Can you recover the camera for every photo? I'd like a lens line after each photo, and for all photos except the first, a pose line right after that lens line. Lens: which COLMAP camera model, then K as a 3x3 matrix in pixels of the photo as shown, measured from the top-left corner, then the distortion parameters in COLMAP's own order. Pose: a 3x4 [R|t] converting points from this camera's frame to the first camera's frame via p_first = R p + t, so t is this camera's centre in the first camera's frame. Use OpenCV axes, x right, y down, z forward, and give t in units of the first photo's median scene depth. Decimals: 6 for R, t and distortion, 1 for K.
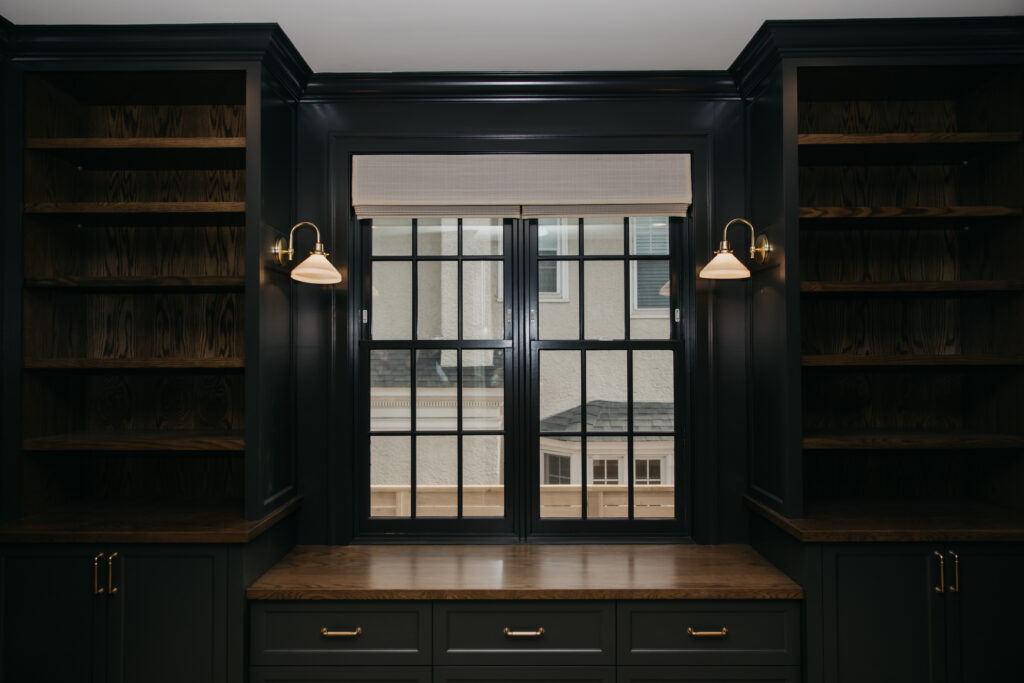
lens RADIAL K [[684.8, 0, 512.0], [0, 684.8, 341.5], [0, 0, 1]] dist [-0.005153, -0.001683]
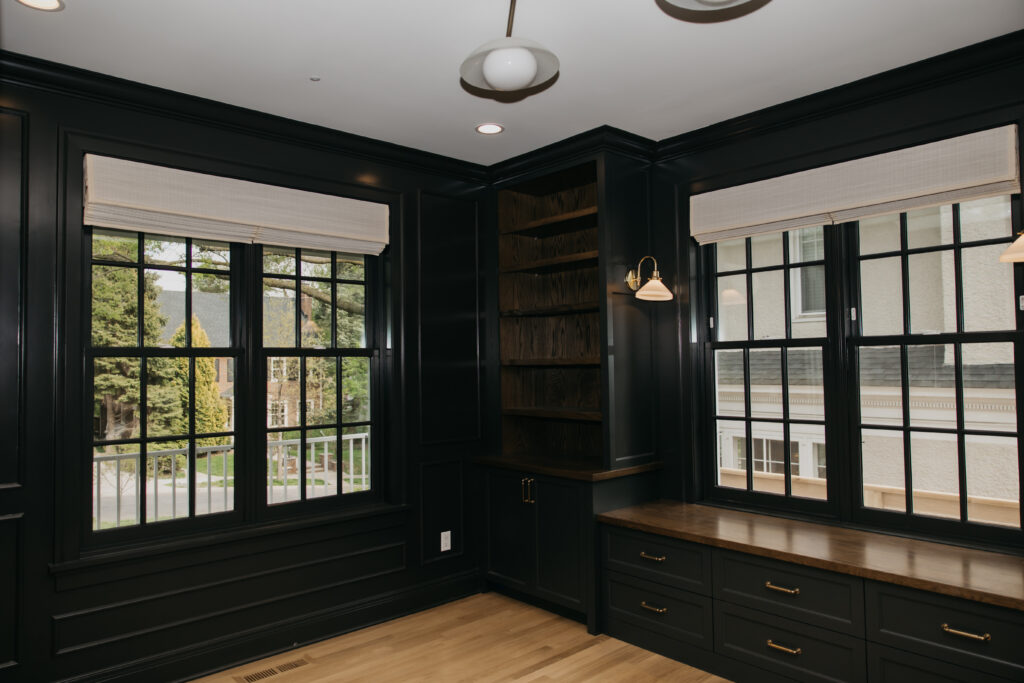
lens RADIAL K [[684.8, 0, 512.0], [0, 684.8, 341.5], [0, 0, 1]] dist [-0.005153, -0.001683]
pose [[0.658342, -0.027425, -0.752219, 0.483506], [0.028191, 0.999533, -0.011769, 0.001524], [0.752191, -0.013458, 0.658808, -0.082013]]
